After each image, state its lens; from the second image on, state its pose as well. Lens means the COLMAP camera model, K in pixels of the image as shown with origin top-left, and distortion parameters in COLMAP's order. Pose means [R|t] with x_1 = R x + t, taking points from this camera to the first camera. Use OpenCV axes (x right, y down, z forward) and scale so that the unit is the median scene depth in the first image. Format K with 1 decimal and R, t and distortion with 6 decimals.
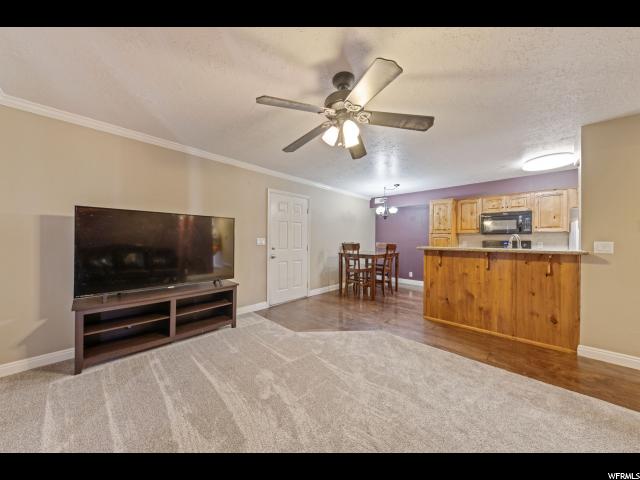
lens RADIAL K [[222.3, 0, 315.7], [0, 222.3, 238.0], [0, 0, 1]] dist [0.001727, -0.000074]
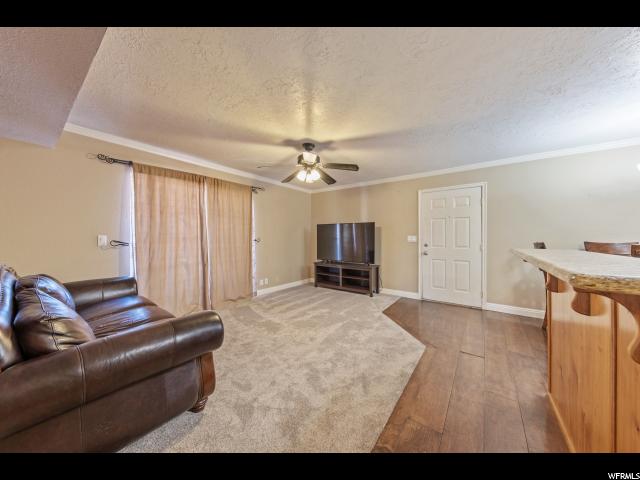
lens RADIAL K [[222.3, 0, 317.7], [0, 222.3, 235.8], [0, 0, 1]] dist [0.001727, -0.000074]
pose [[0.098349, -0.010355, -0.995098, 0.844475], [0.005645, 0.999936, -0.009848, 0.008180], [0.995136, -0.004649, 0.098401, 0.403248]]
